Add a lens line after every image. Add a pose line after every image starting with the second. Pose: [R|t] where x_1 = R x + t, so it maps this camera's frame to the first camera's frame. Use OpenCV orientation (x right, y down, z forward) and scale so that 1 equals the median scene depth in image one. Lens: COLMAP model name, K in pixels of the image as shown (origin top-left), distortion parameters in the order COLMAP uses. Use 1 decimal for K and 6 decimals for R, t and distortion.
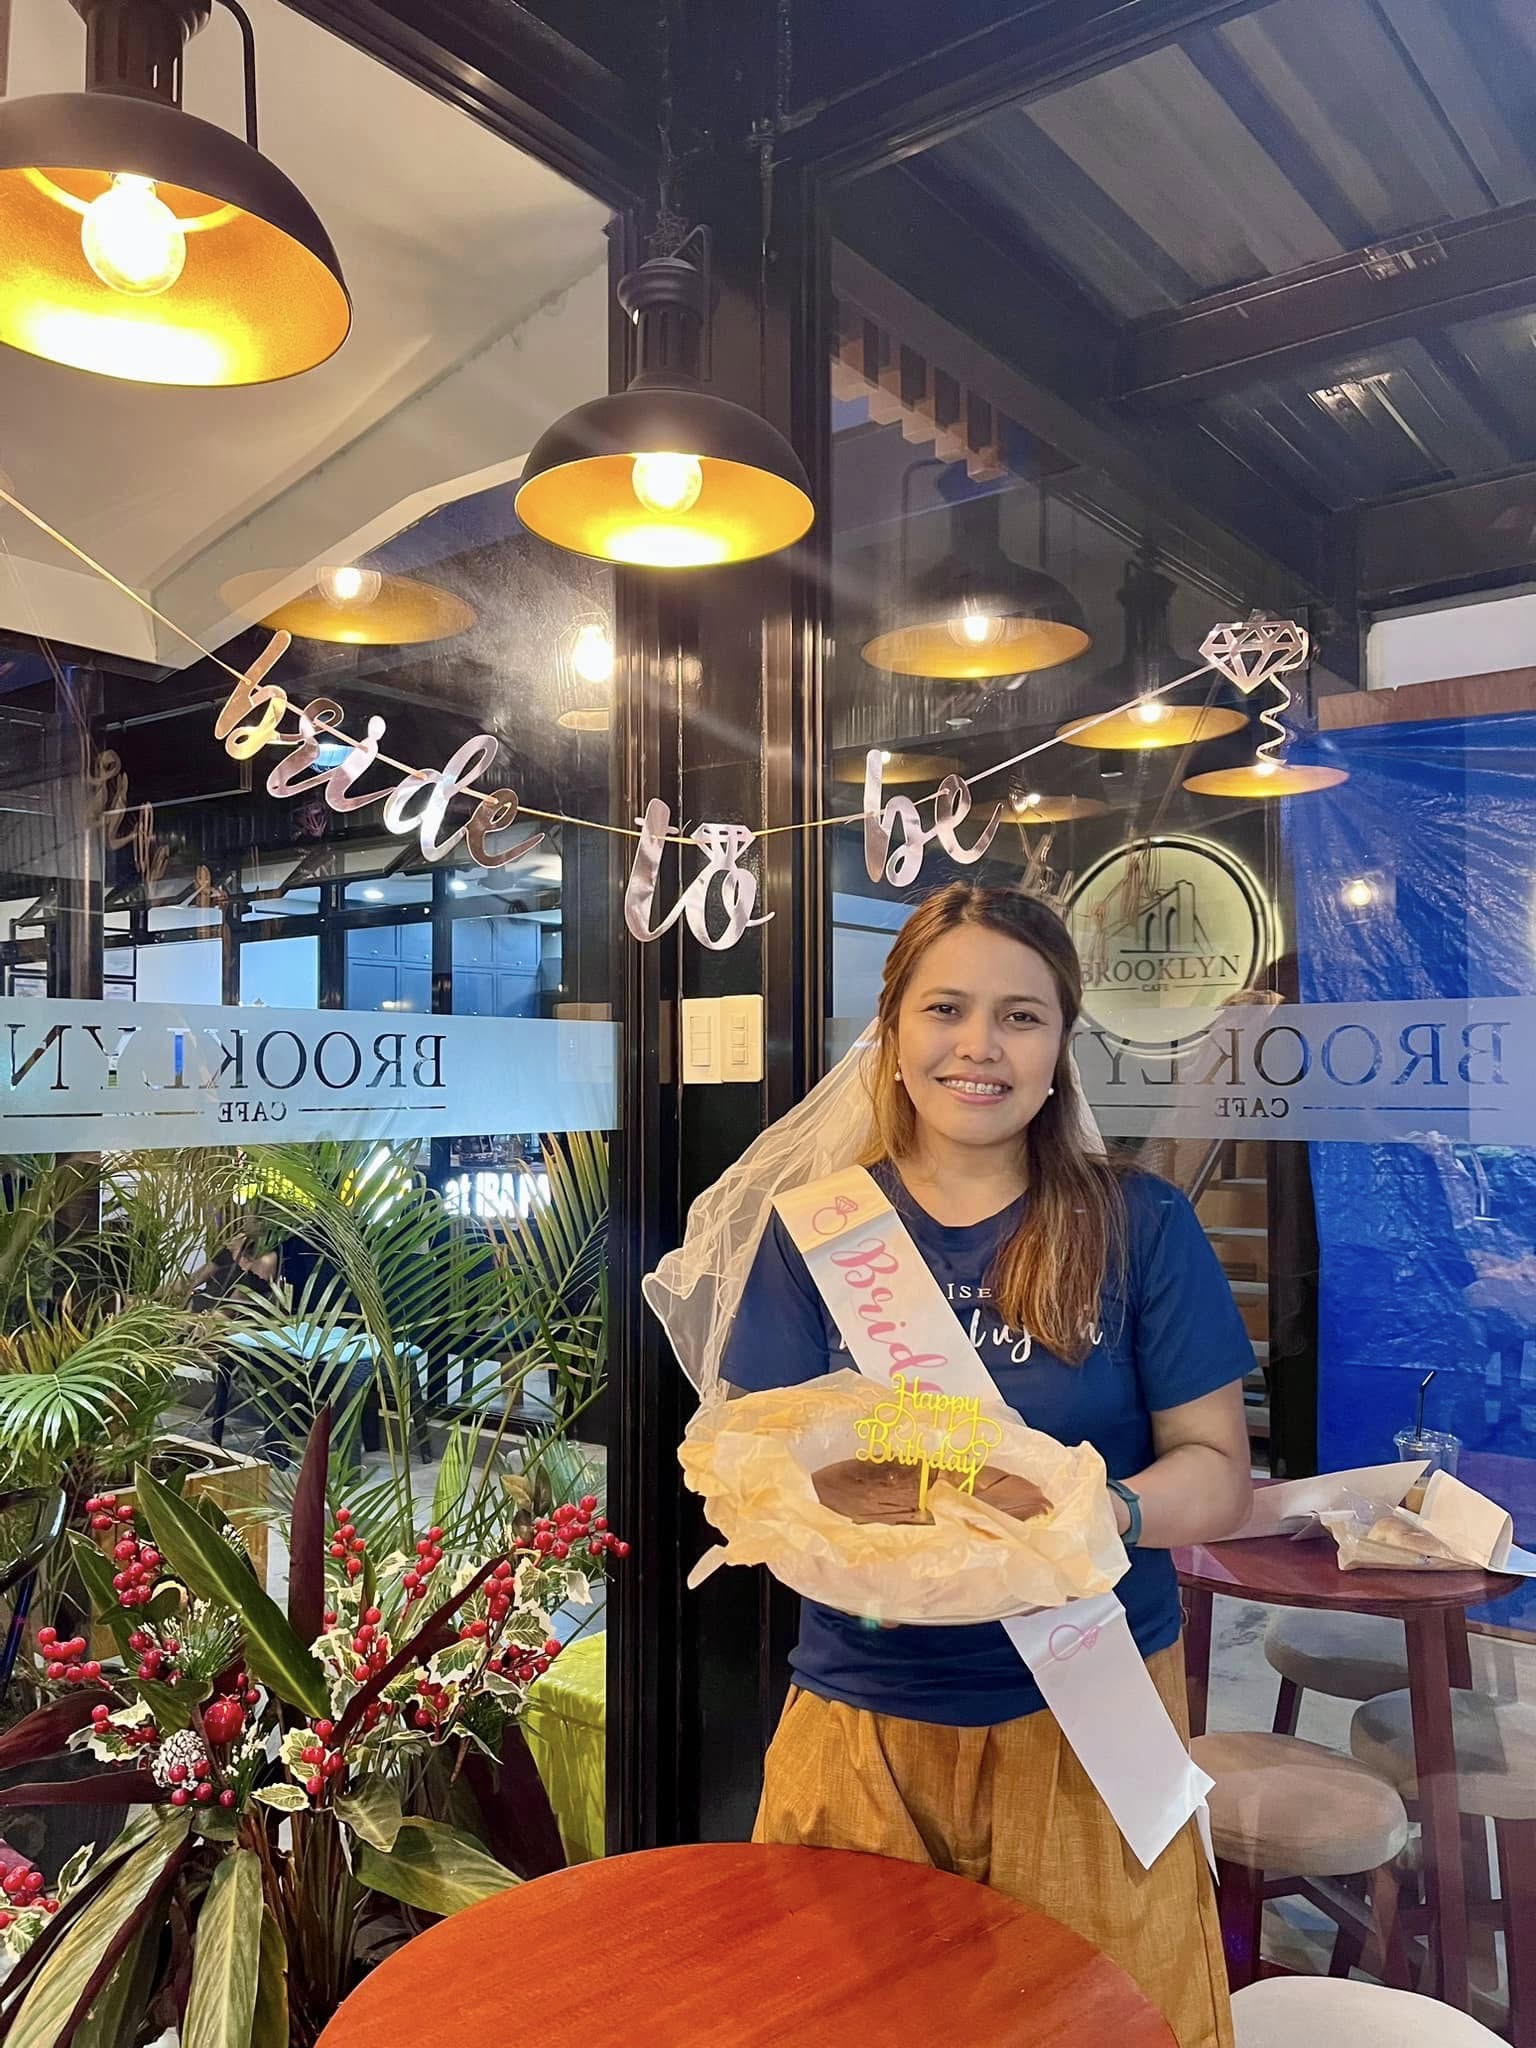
lens RADIAL K [[1540.9, 0, 768.0], [0, 1540.9, 1024.0], [0, 0, 1]] dist [0.075171, 0.001878]
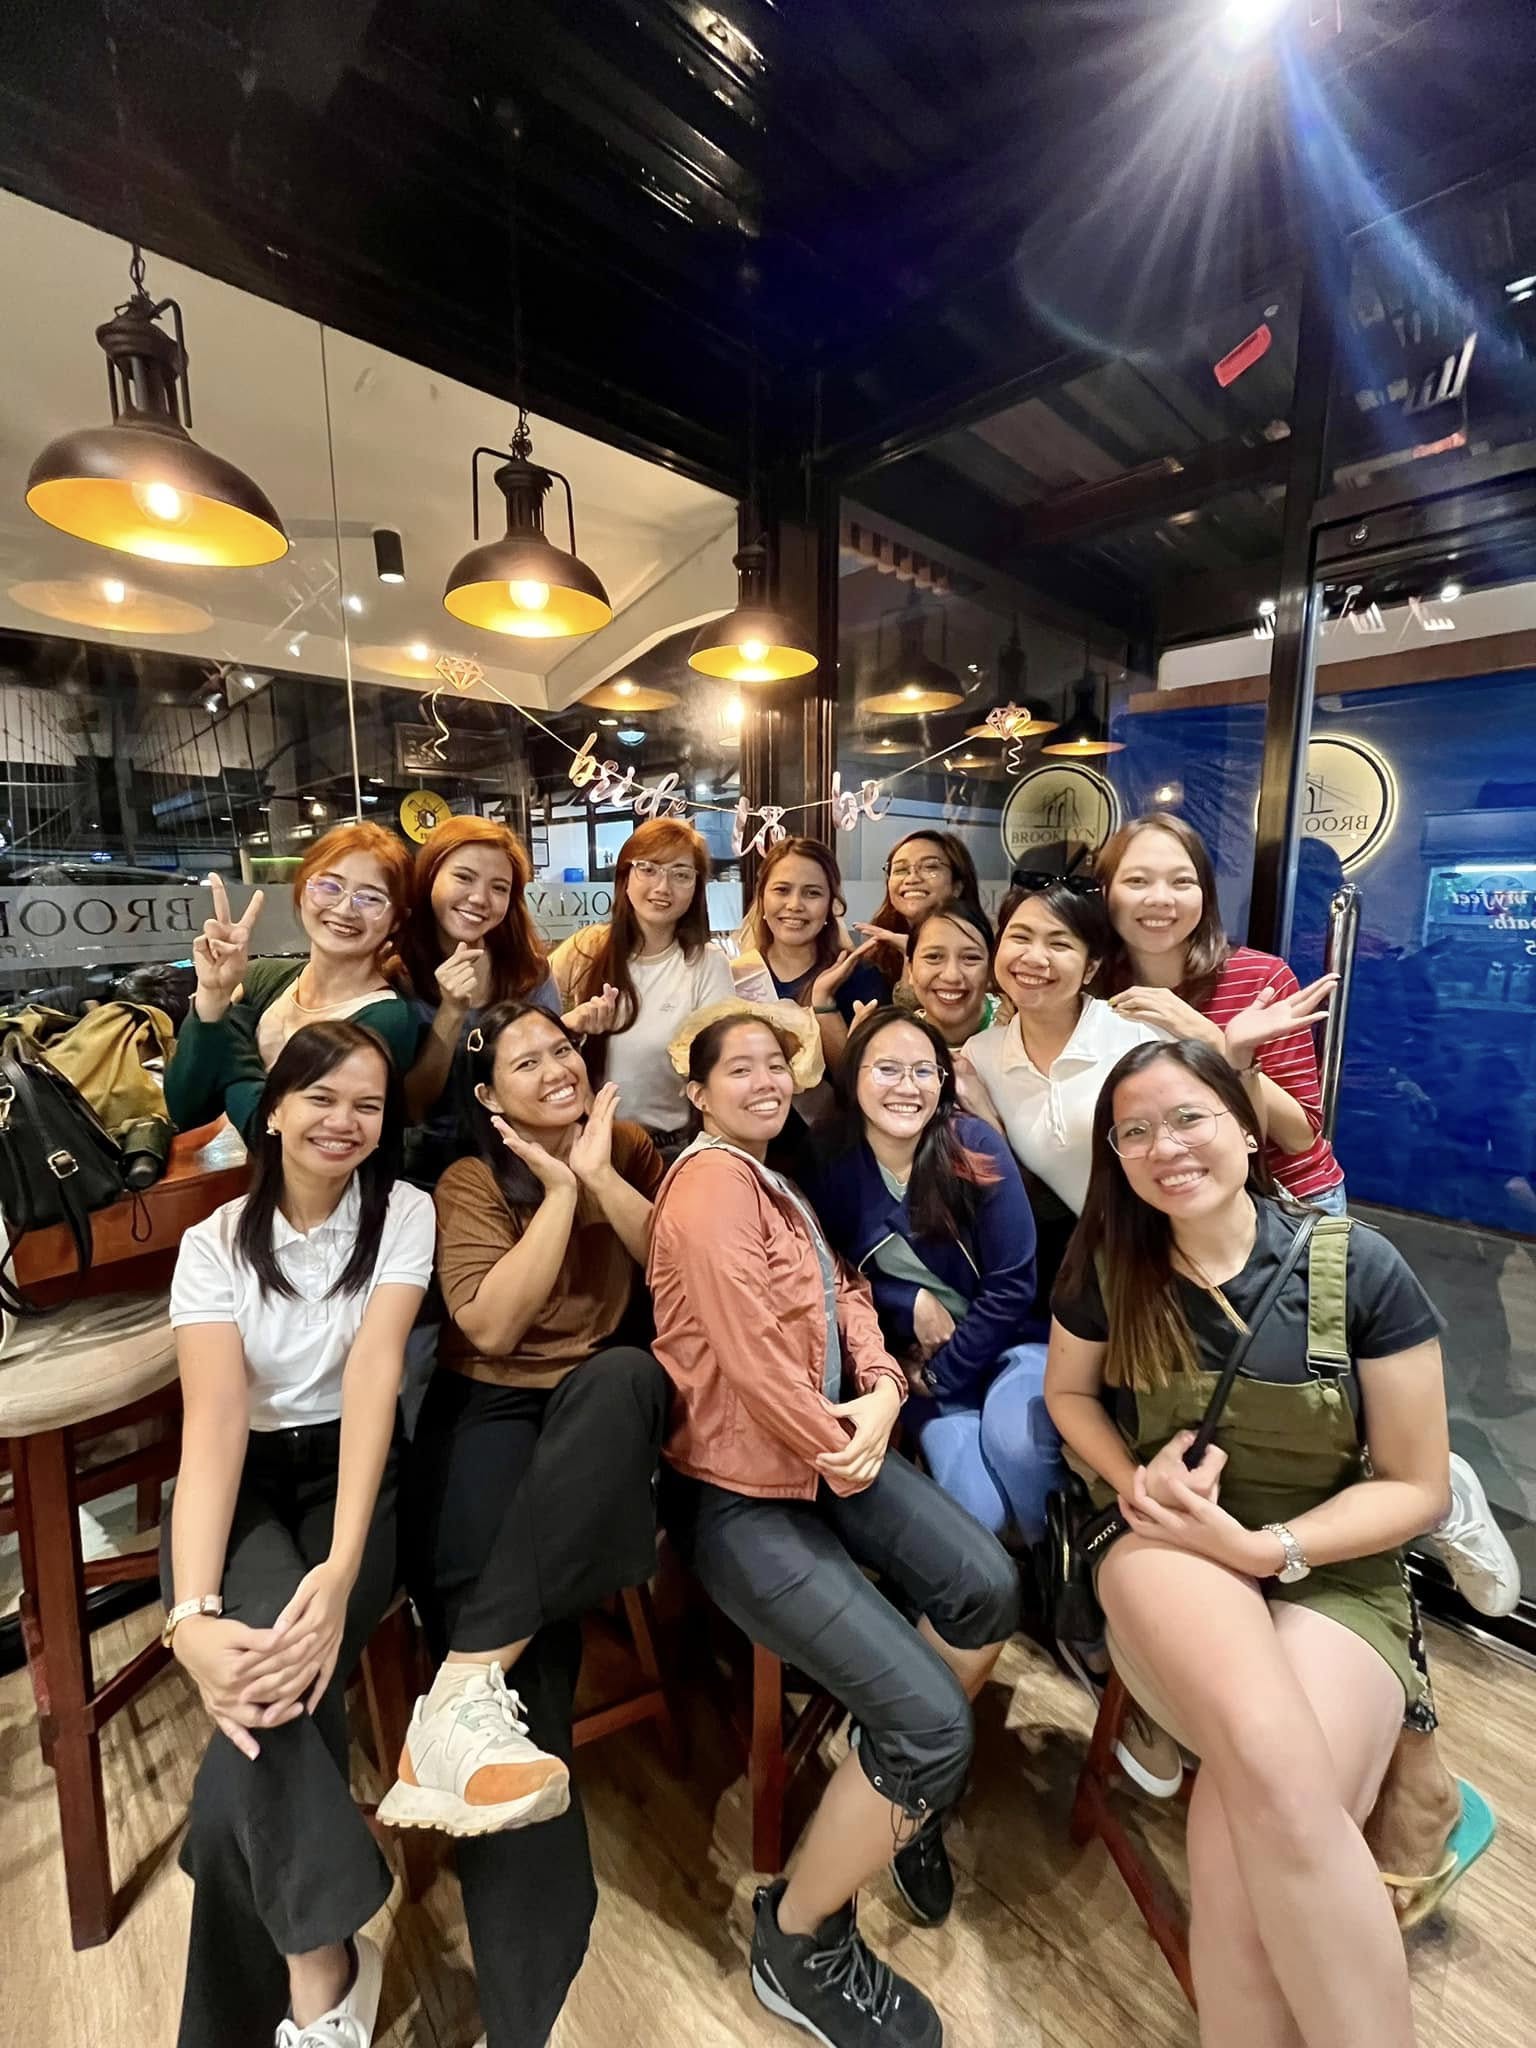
lens RADIAL K [[828.4, 0, 768.0], [0, 828.4, 1024.0], [0, 0, 1]] dist [0.000736, 0.000057]
pose [[0.991194, 0.021968, -0.130580, 0.109843], [0.004947, 0.979310, 0.202304, -0.044743], [0.132323, -0.201169, 0.970578, -0.254706]]
